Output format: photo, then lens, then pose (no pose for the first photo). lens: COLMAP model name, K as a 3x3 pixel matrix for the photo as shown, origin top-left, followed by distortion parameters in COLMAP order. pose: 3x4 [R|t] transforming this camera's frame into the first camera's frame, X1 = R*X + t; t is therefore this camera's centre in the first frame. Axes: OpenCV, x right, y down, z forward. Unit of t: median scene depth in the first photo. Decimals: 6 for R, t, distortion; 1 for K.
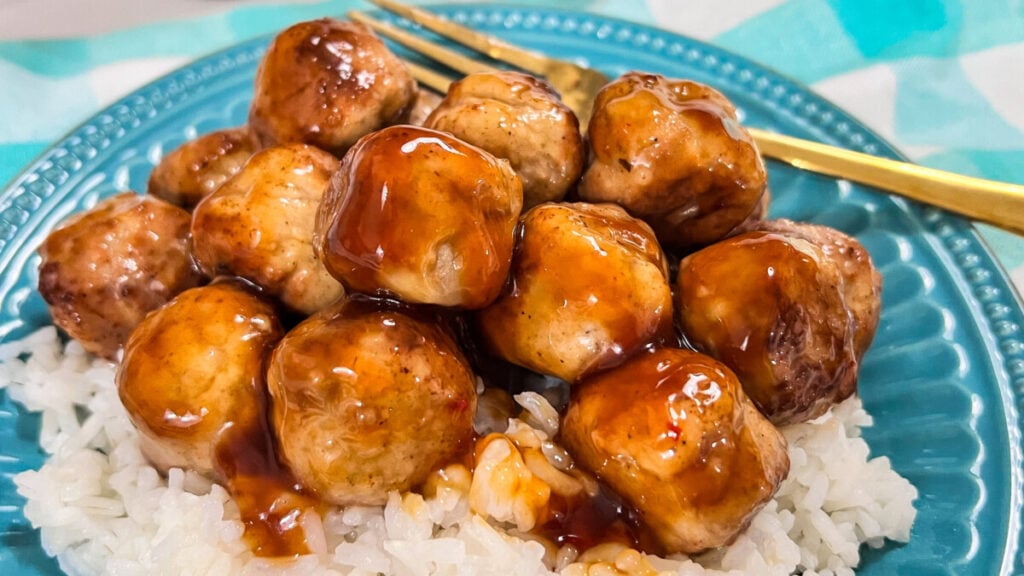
lens RADIAL K [[990.8, 0, 473.6], [0, 990.8, 239.6], [0, 0, 1]] dist [-0.007199, -0.019560]
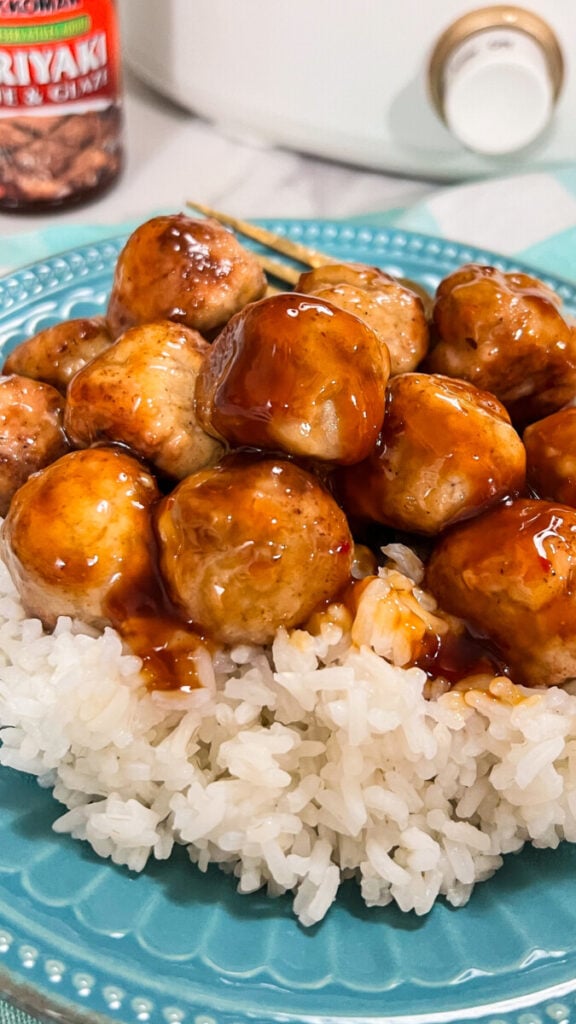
lens RADIAL K [[990.8, 0, 253.3], [0, 990.8, 466.1], [0, 0, 1]] dist [-0.007199, -0.019560]
pose [[0.997977, 0.004795, 0.063399, -0.169832], [-0.002020, 0.999040, -0.043758, 0.118173], [-0.063548, 0.043541, 0.997028, -0.074878]]
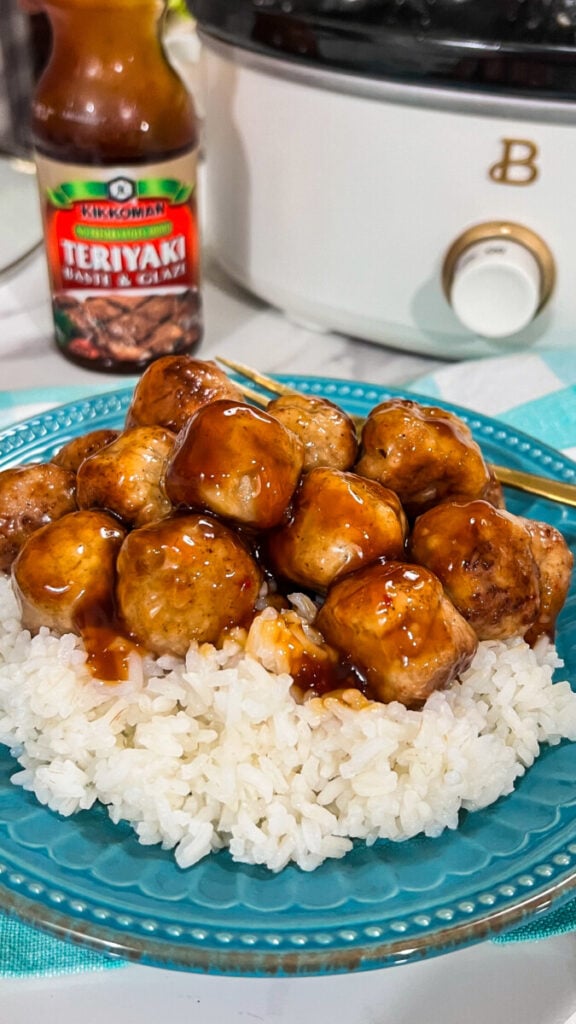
lens RADIAL K [[980.7, 0, 282.9], [0, 980.7, 488.9], [0, 0, 1]] dist [0.001471, -0.032330]
pose [[0.994917, 0.072461, -0.069928, 0.122629], [-0.086249, 0.971607, -0.220320, 0.322407], [0.051978, 0.225232, 0.972918, -0.396379]]
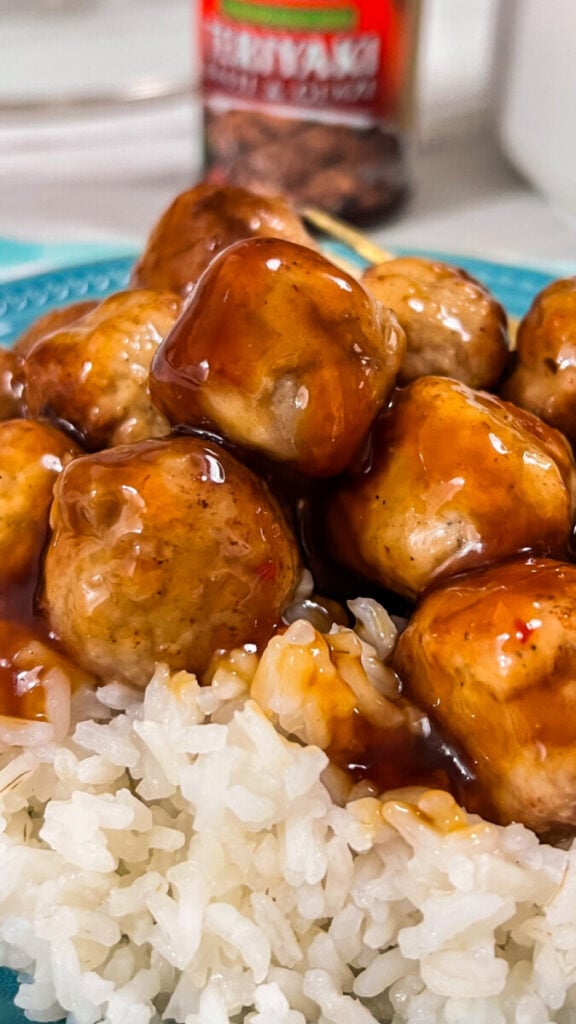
lens RADIAL K [[1200.4, 0, 288.0], [0, 1200.4, 512.0], [0, 0, 1]] dist [-0.004701, -0.000823]
pose [[0.966968, 0.171060, -0.188977, 0.164952], [-0.201927, 0.966515, -0.158349, 0.253018], [0.155562, 0.191278, 0.969130, 0.064314]]
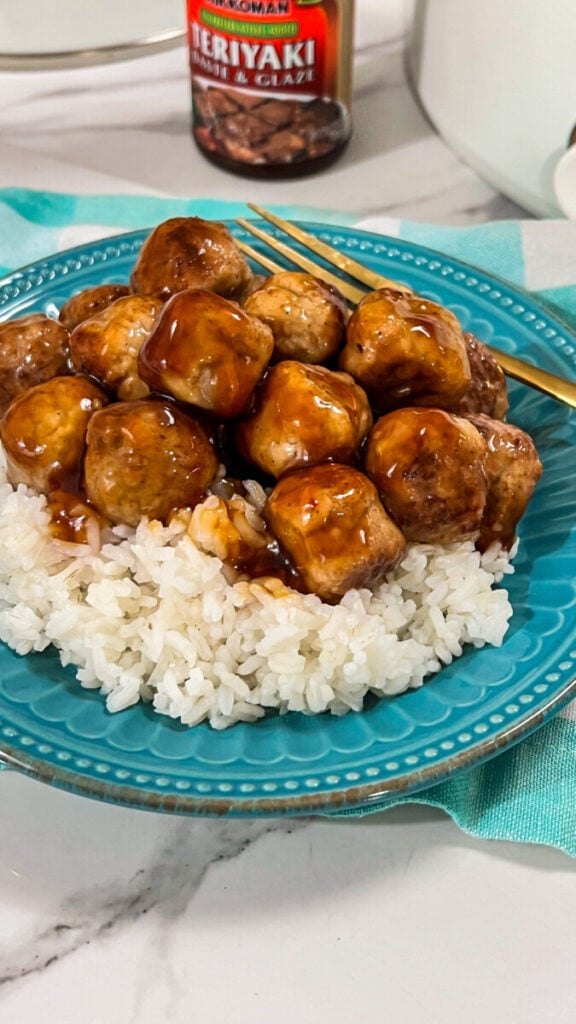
lens RADIAL K [[1190.4, 0, 303.5], [0, 1190.4, 467.2], [0, 0, 1]] dist [0.037244, -0.000004]
pose [[0.963484, 0.192975, -0.185633, 0.466664], [-0.199310, 0.979807, -0.015912, 0.149571], [0.178814, 0.052330, 0.982490, -0.762497]]
